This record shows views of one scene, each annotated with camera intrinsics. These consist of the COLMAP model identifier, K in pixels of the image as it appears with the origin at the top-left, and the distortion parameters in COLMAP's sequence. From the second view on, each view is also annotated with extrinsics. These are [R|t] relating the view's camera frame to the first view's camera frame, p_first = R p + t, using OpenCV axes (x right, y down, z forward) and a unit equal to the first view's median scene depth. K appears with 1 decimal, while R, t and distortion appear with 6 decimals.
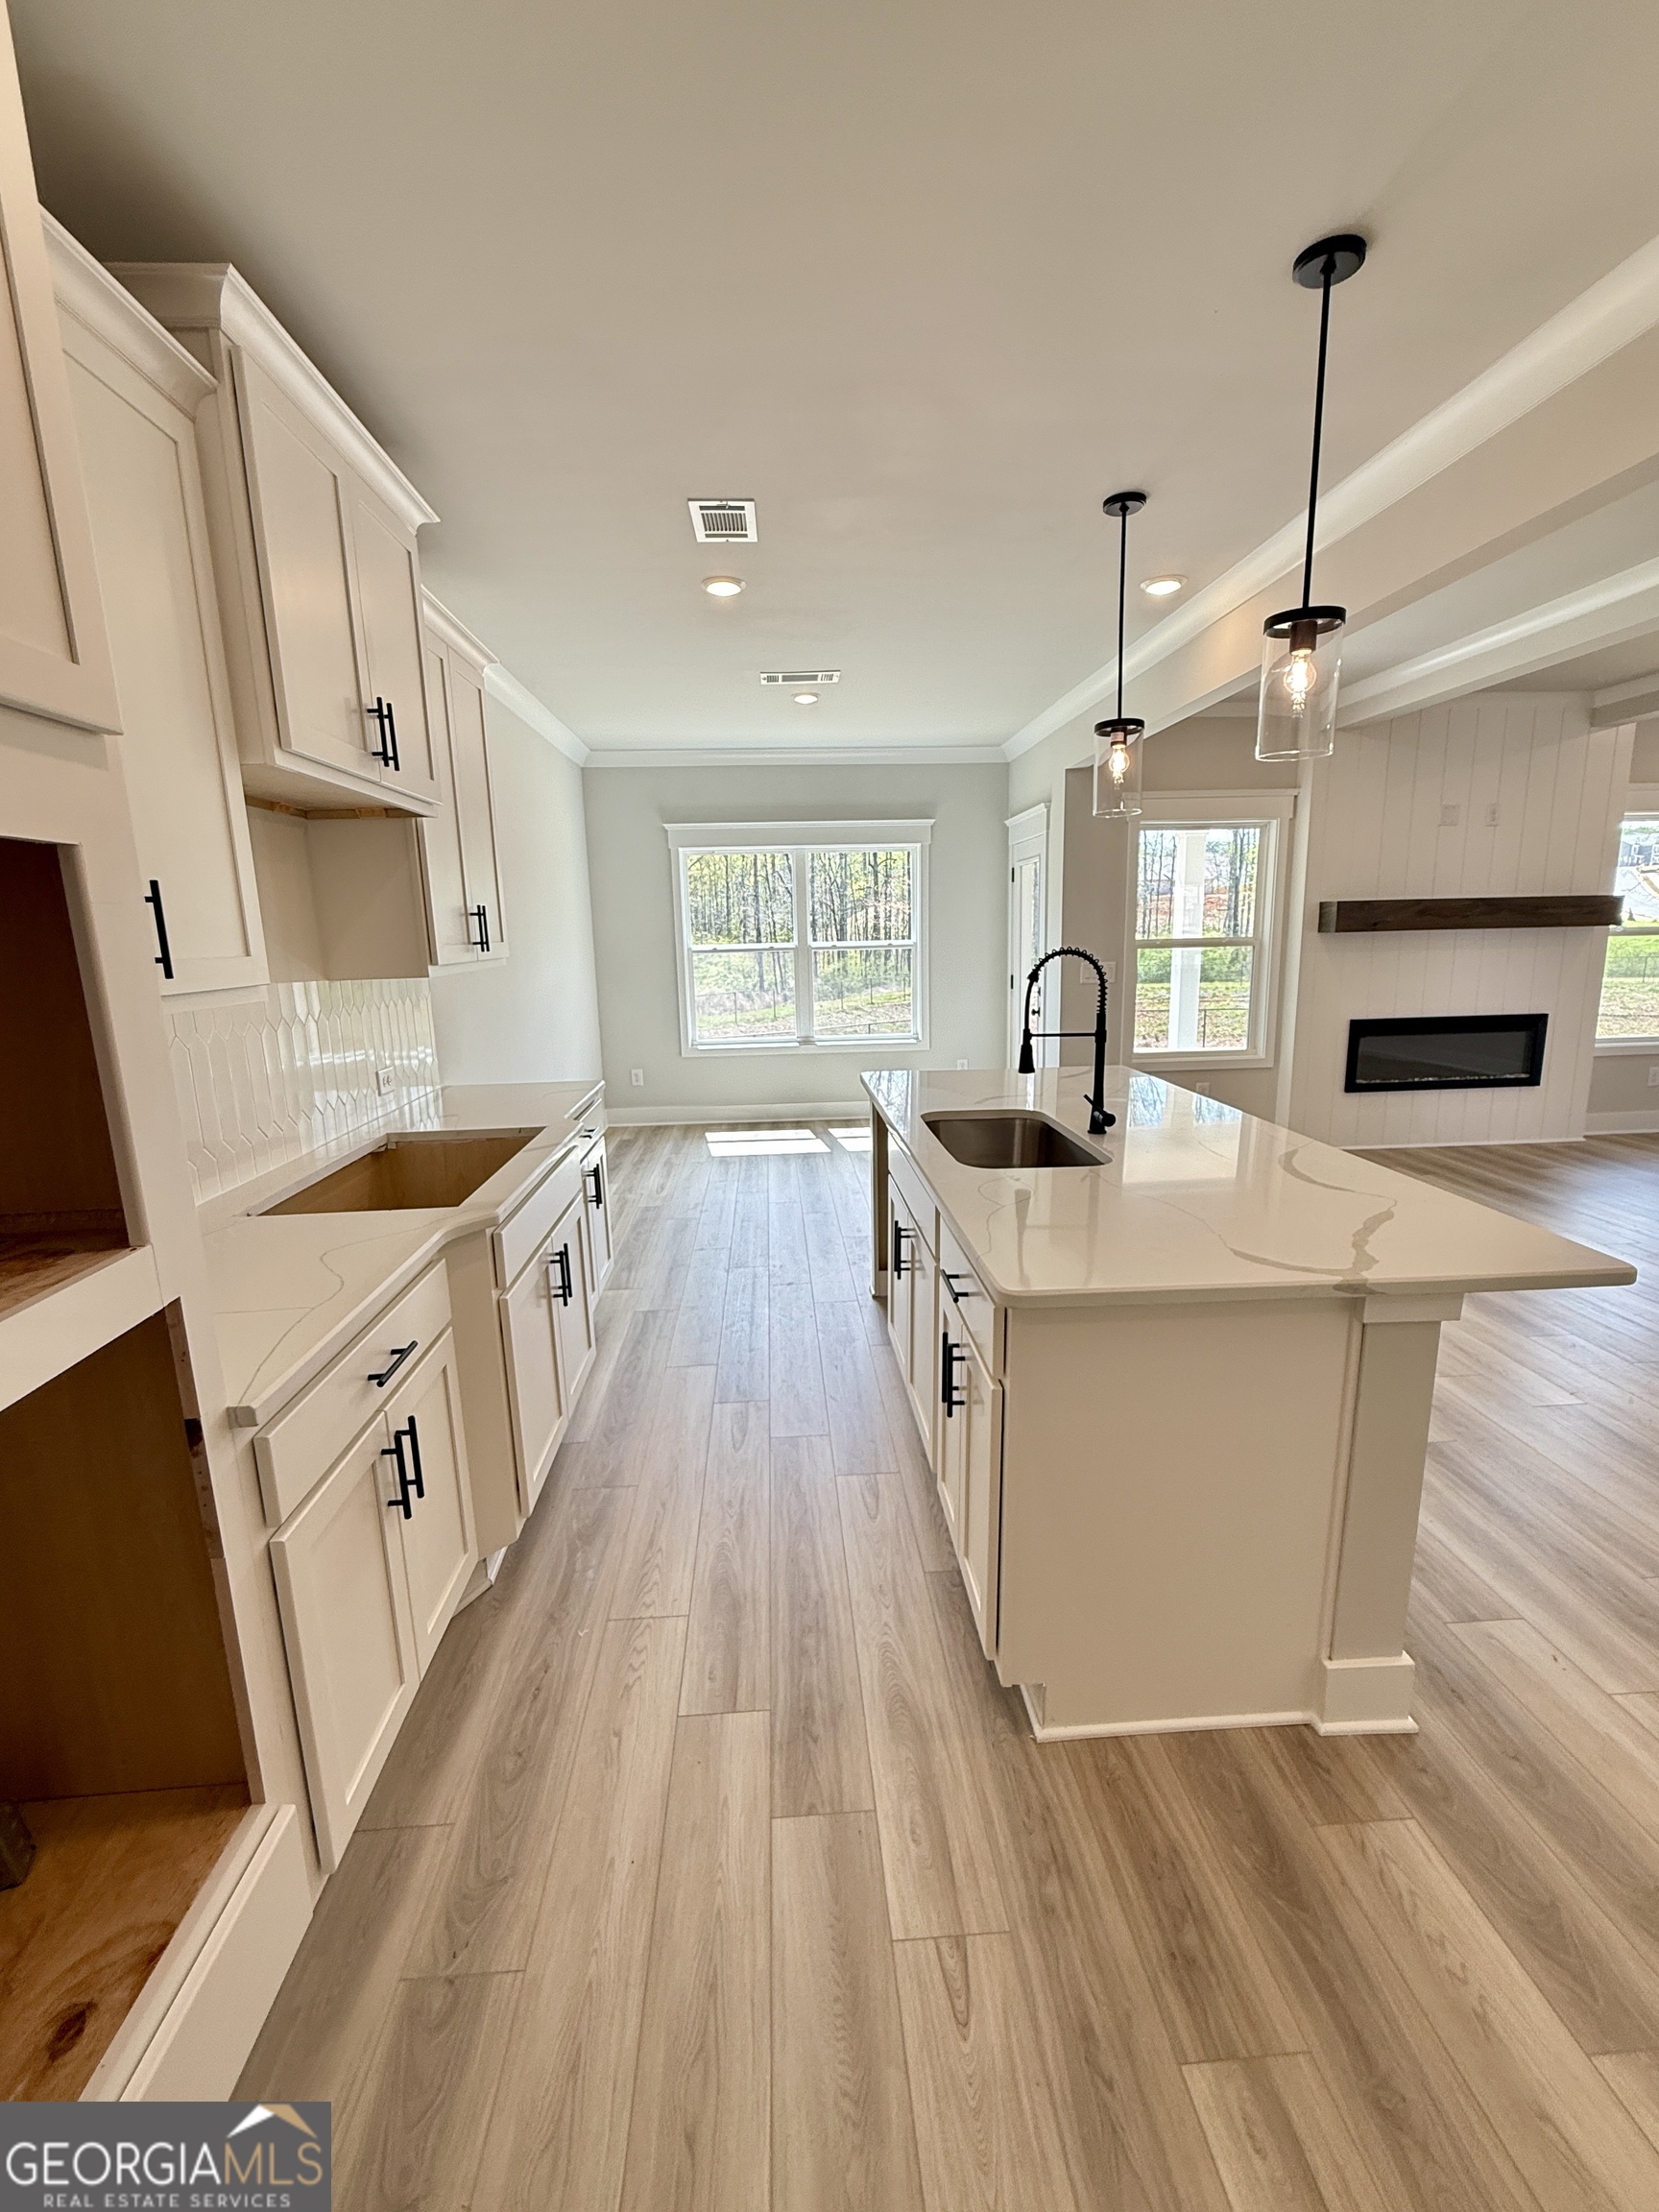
lens RADIAL K [[948.4, 0, 825.0], [0, 948.4, 1107.3], [0, 0, 1]] dist [0.002108, -0.000438]
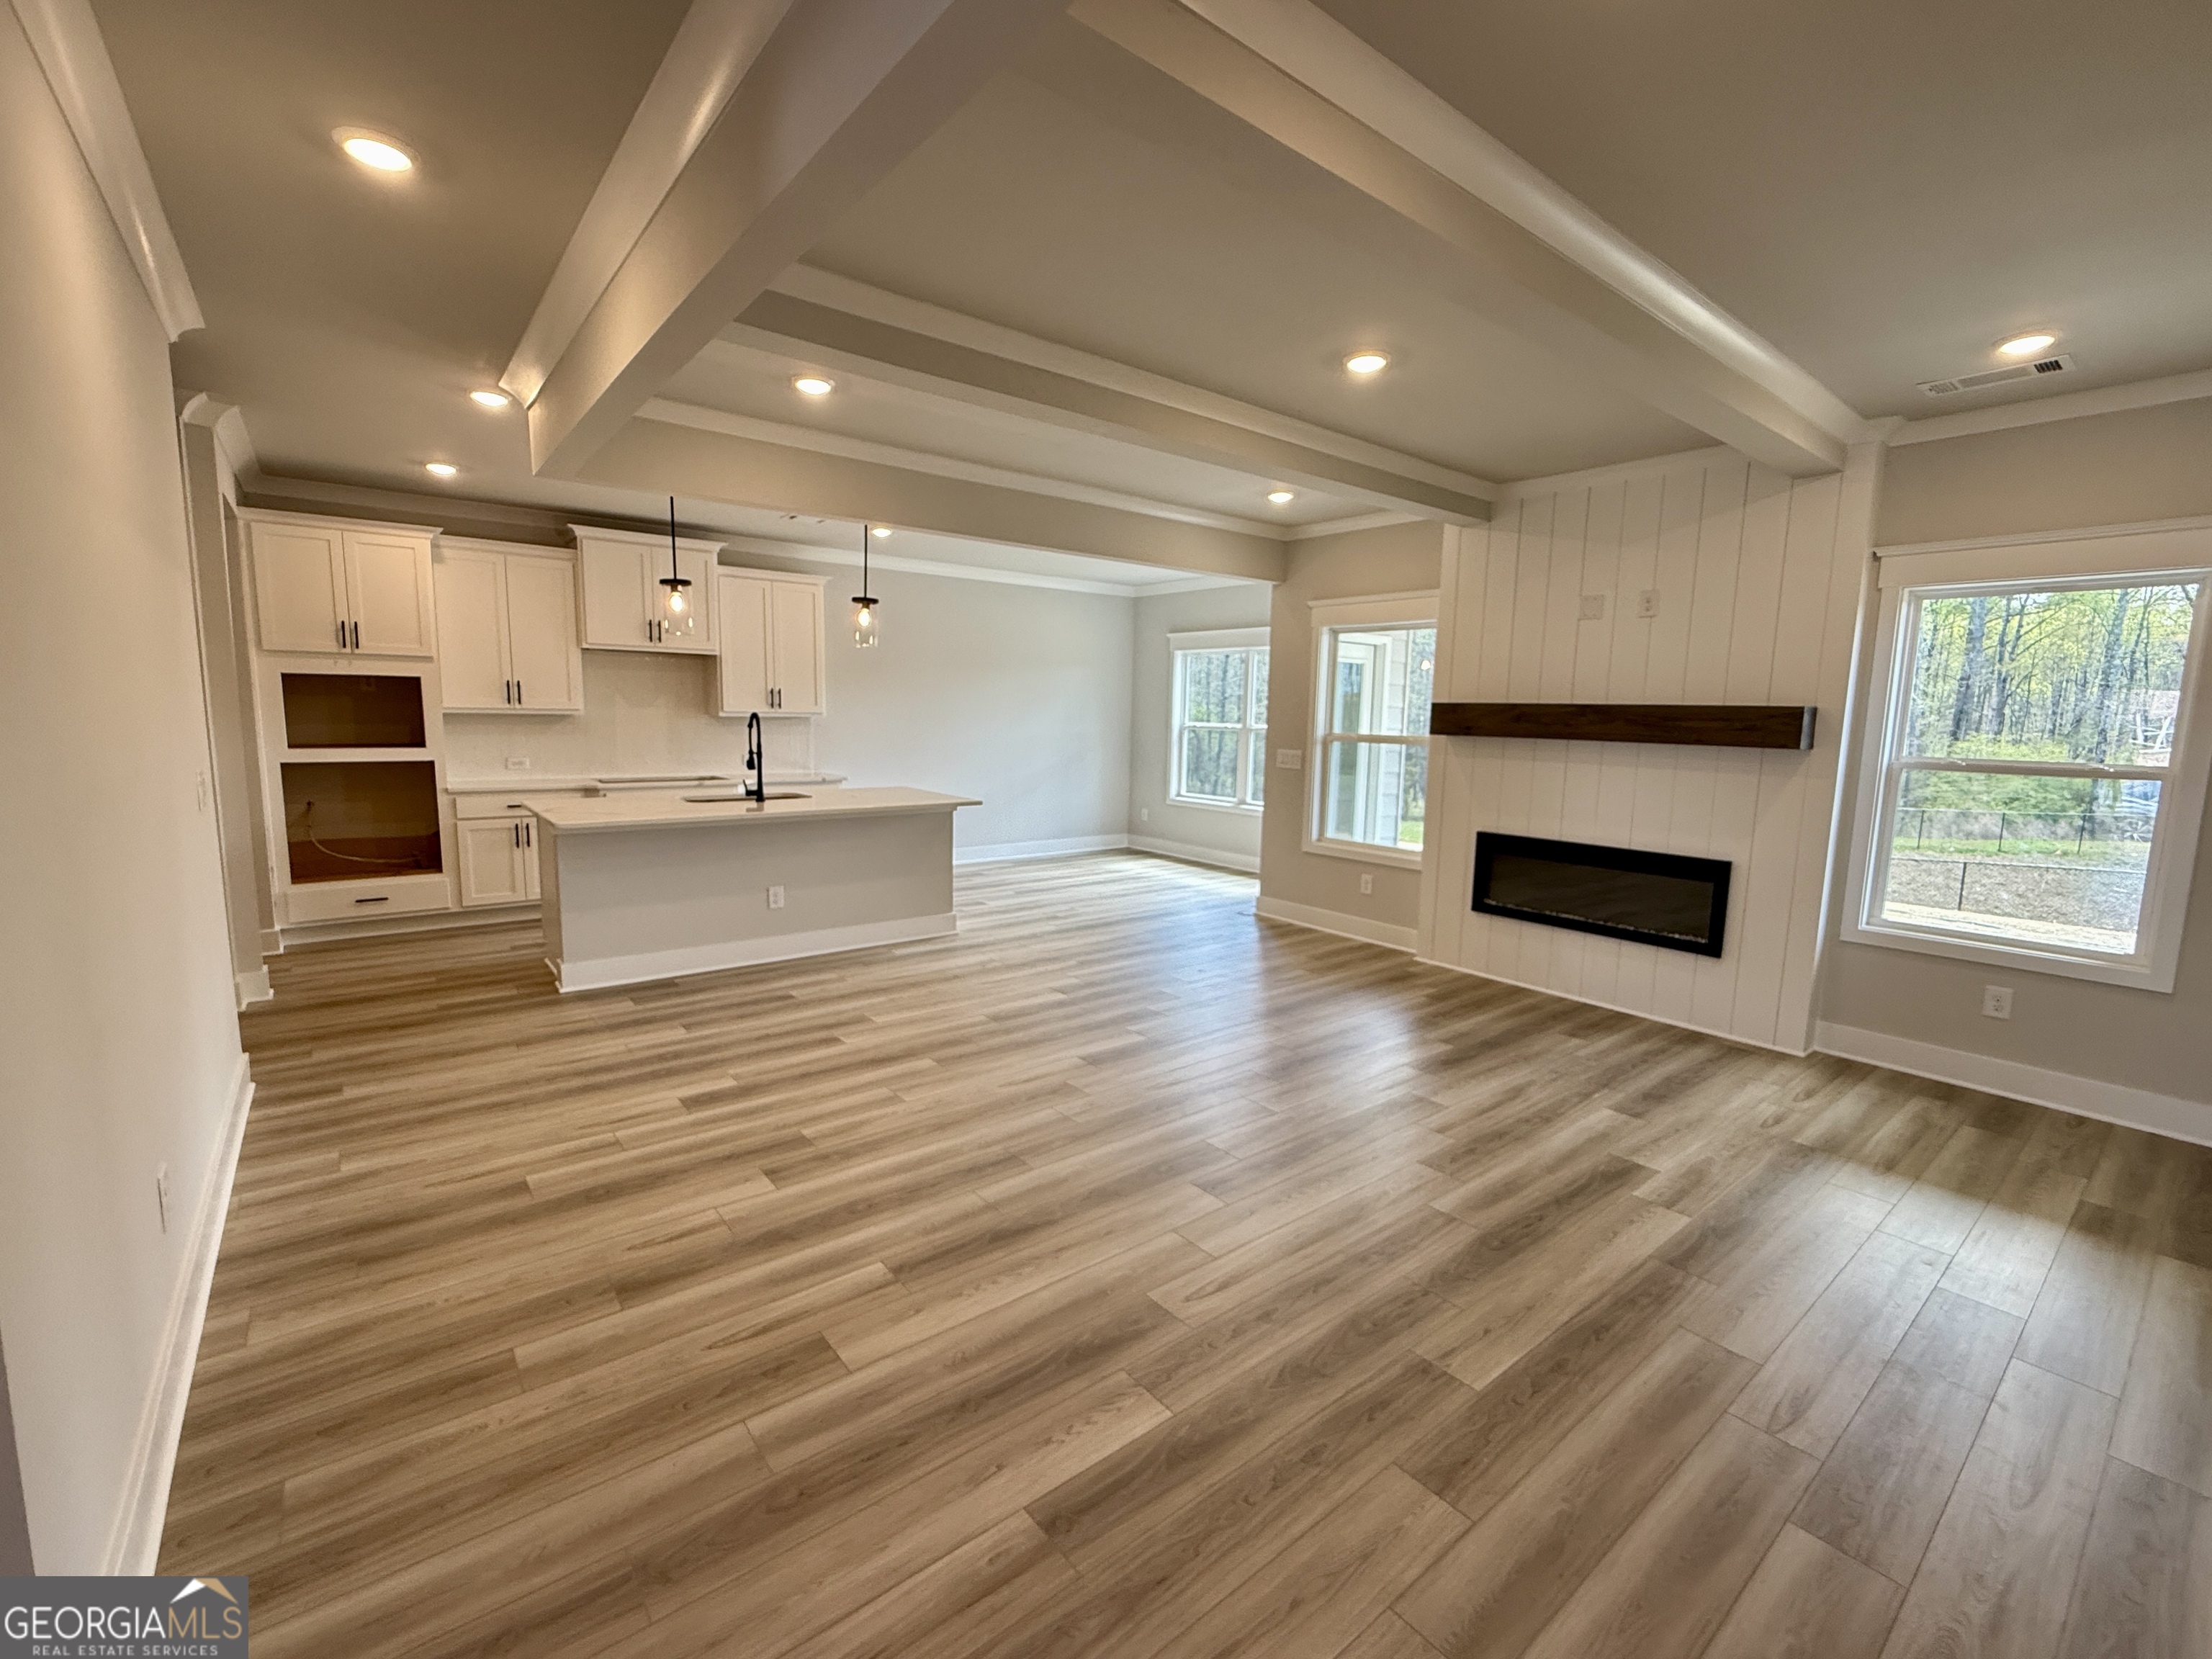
lens RADIAL K [[948.4, 0, 1103.1], [0, 948.4, 839.5], [0, 0, 1]] dist [0.002108, -0.000438]
pose [[0.587244, 0.148497, -0.795672, 1.063600], [-0.193020, 0.980358, 0.040507, -0.051352], [0.786058, 0.129793, 0.604372, 0.162095]]
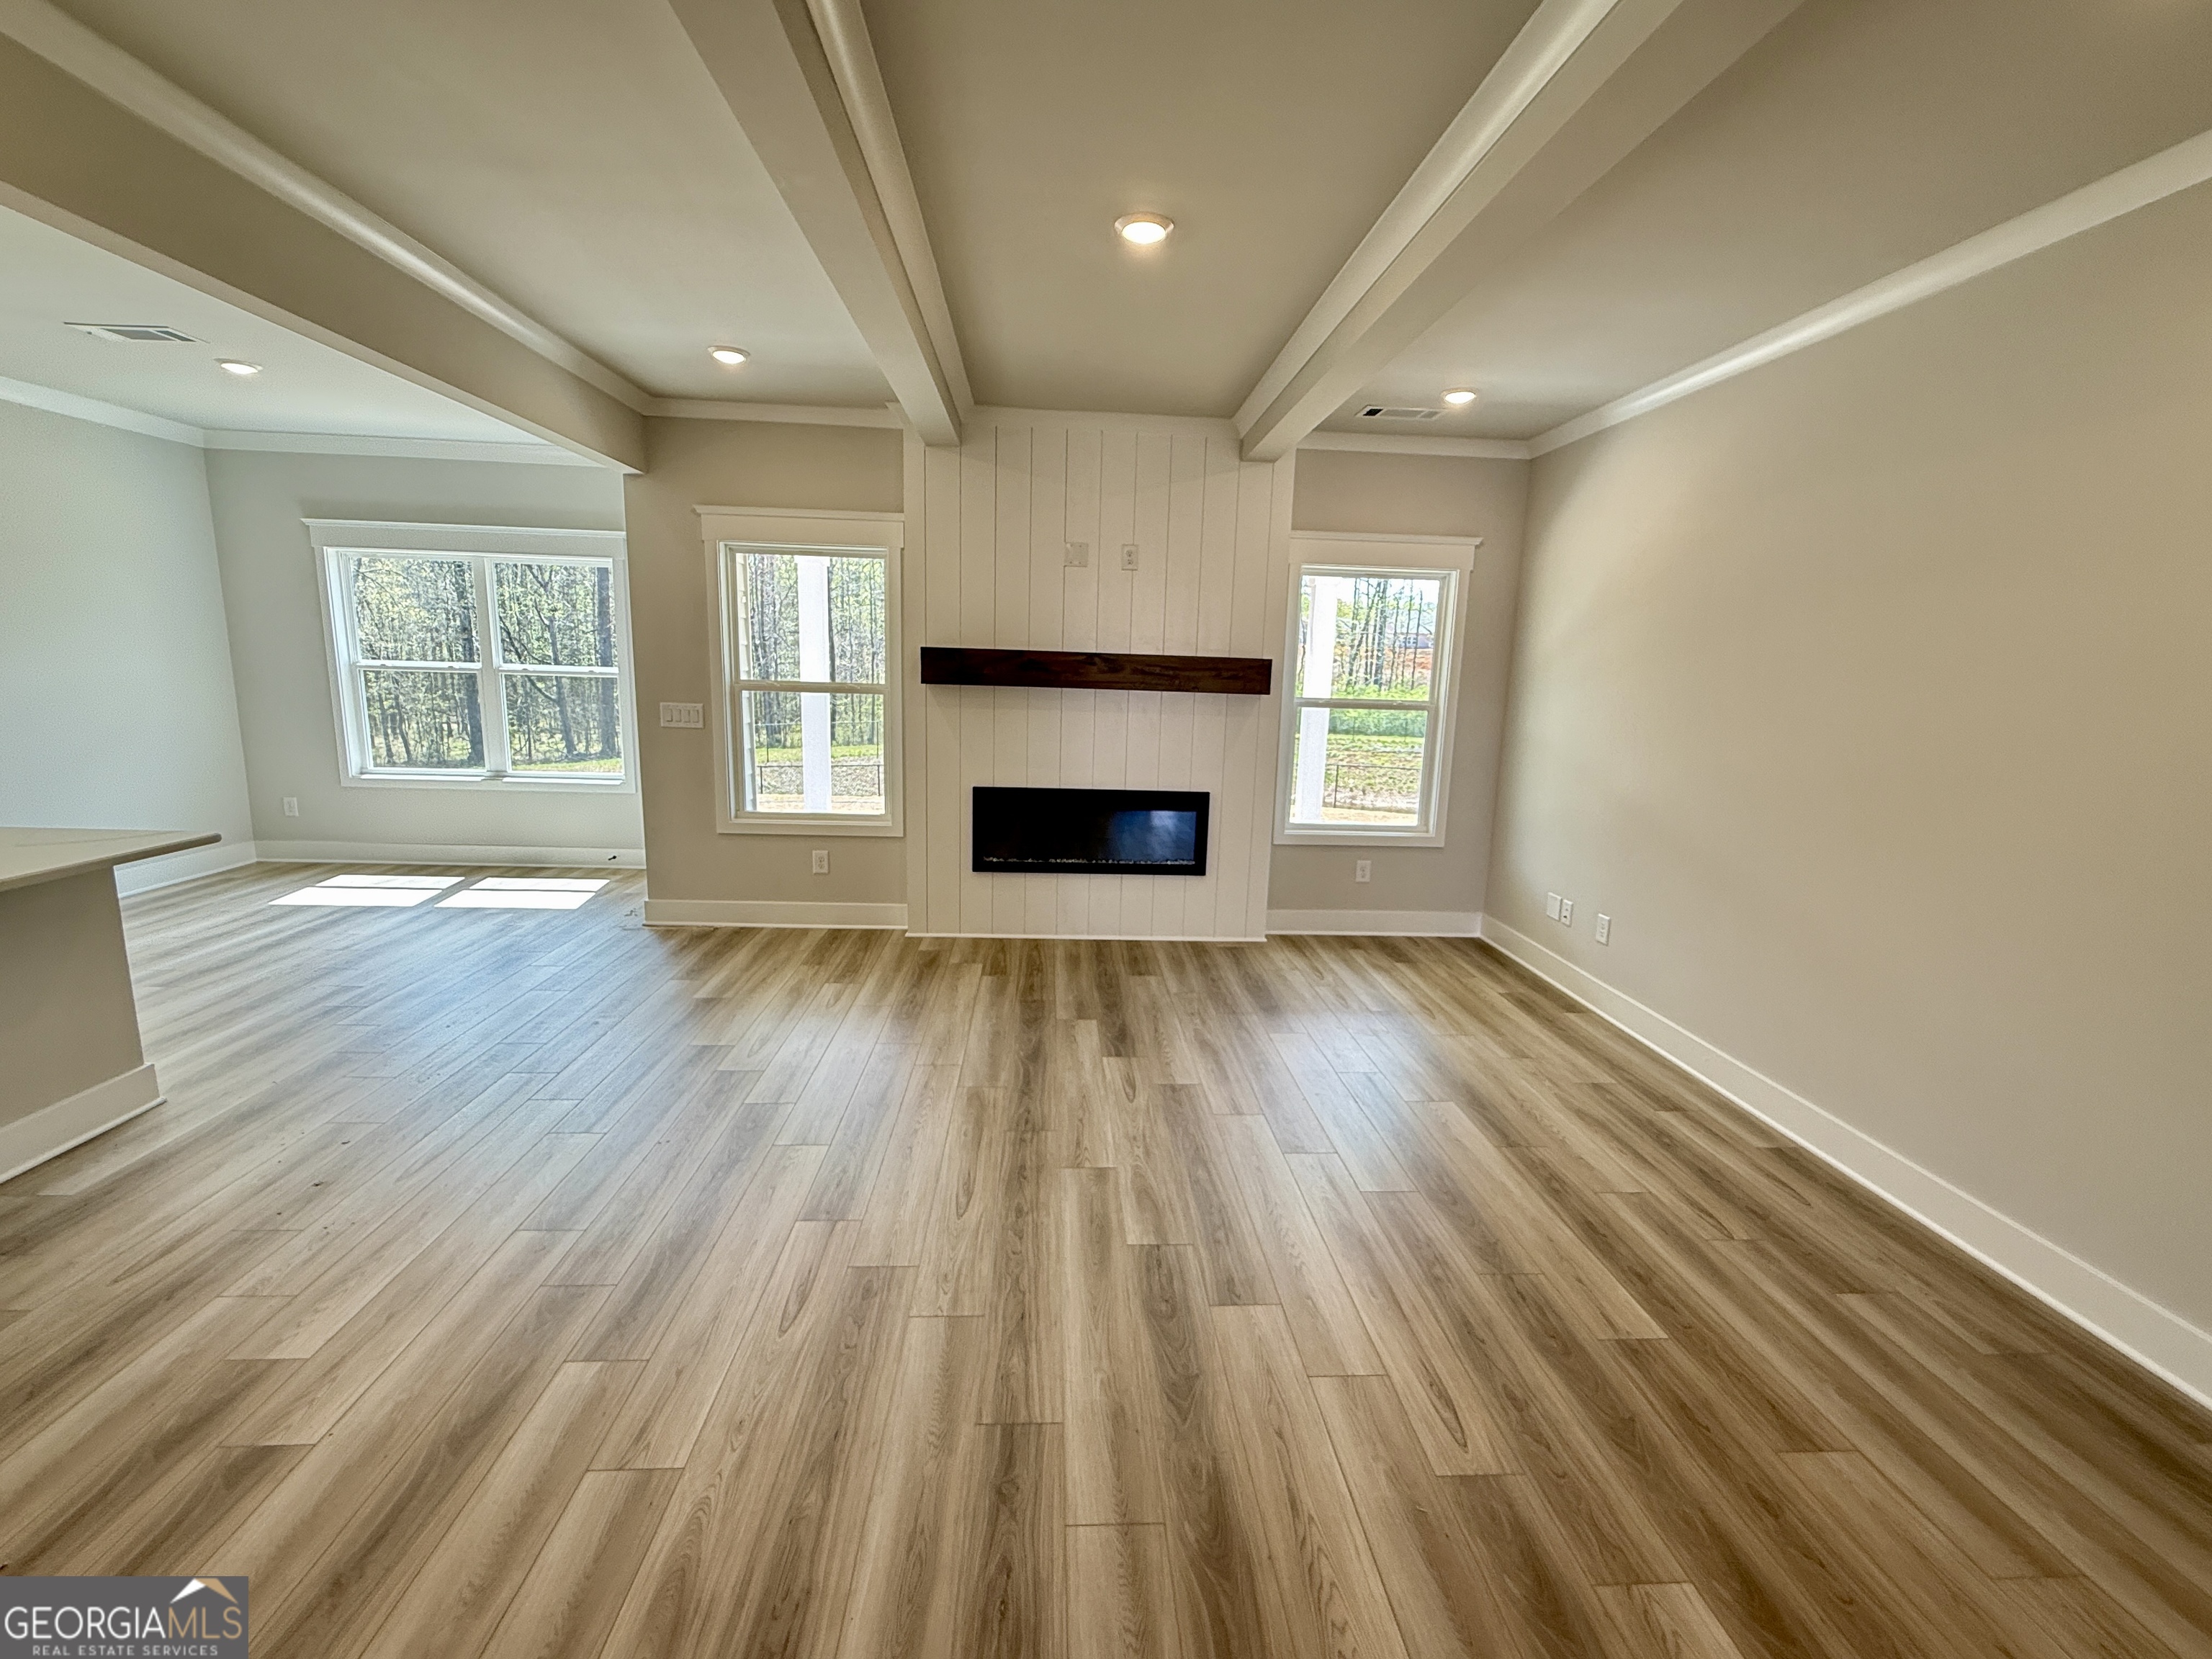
lens RADIAL K [[948.4, 0, 1100.9], [0, 948.4, 832.2], [0, 0, 1]] dist [0.002108, -0.000438]
pose [[0.998278, 0.054186, 0.022488, 0.646343], [-0.053781, 0.998386, -0.018270, -0.041549], [-0.023442, 0.017029, 0.999580, 0.142679]]
